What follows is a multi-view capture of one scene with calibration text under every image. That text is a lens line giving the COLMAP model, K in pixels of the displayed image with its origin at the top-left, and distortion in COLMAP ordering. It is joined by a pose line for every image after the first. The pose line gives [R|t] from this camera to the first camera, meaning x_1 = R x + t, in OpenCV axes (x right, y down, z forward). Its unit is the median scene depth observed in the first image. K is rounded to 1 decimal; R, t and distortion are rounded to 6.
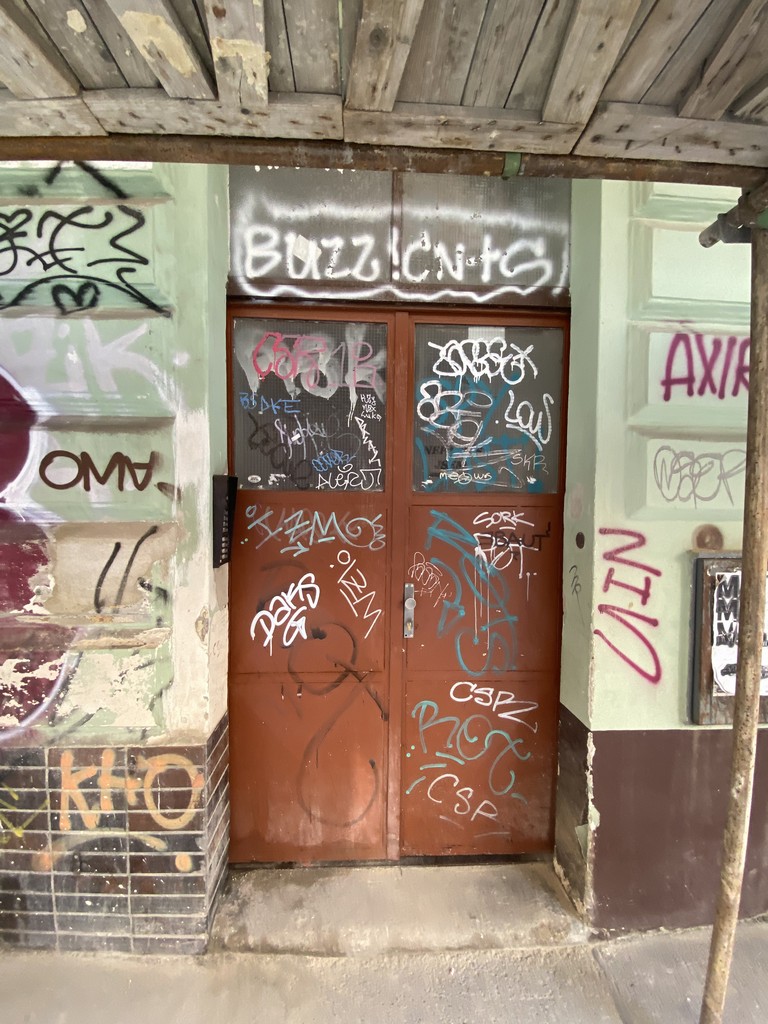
lens RADIAL K [[408.5, 0, 384.0], [0, 408.5, 512.0], [0, 0, 1]] dist [0.000395, 0.000009]
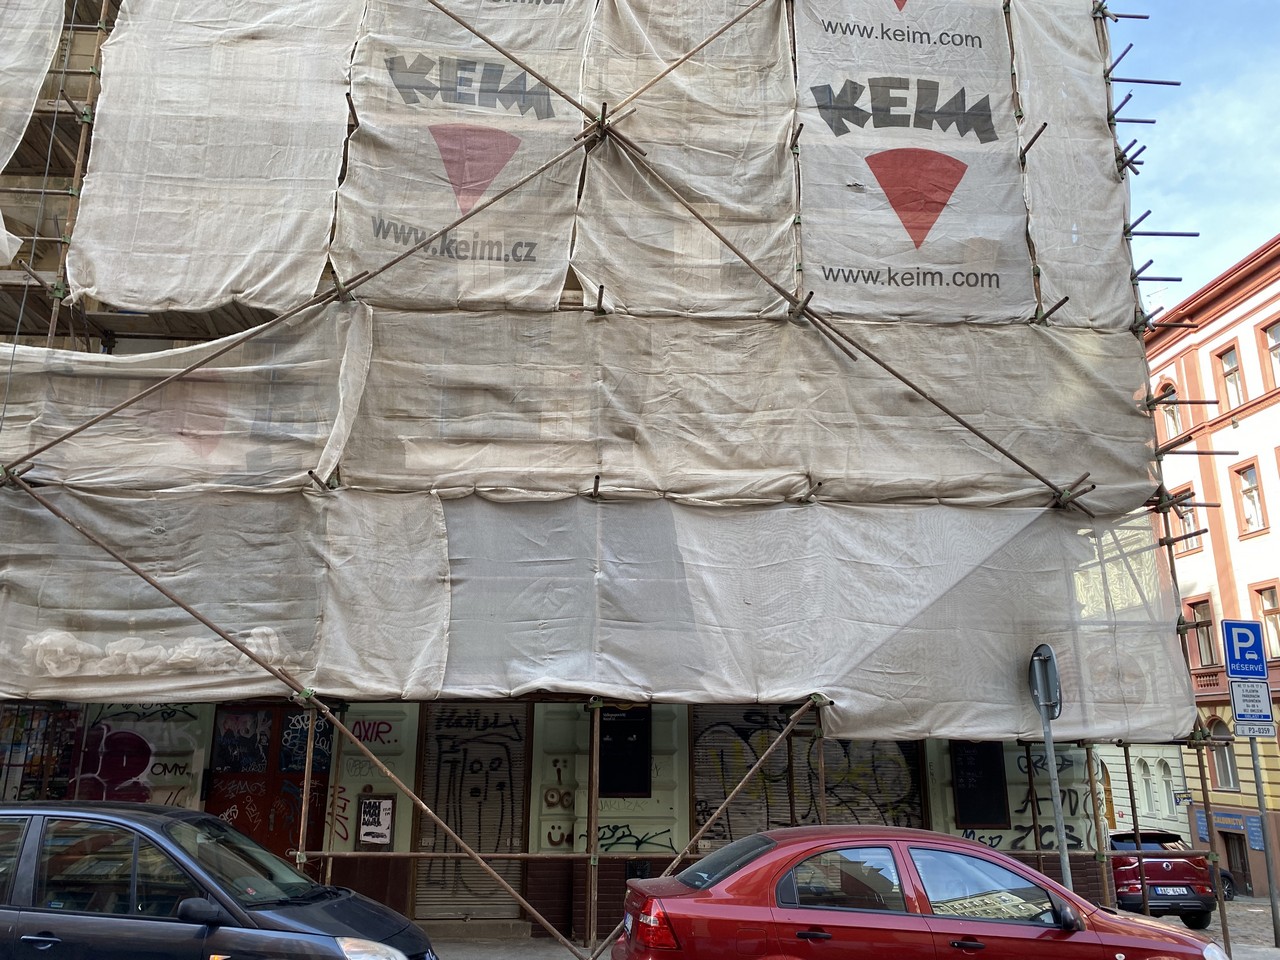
lens RADIAL K [[942.5, 0, 640.0], [0, 942.5, 480.0], [0, 0, 1]] dist [0.056627, -0.100611]
pose [[0.999538, -0.000002, 0.030393, 2.622020], [0.008450, 0.960596, -0.277822, -0.164618], [-0.029195, 0.277950, 0.960152, -6.508826]]
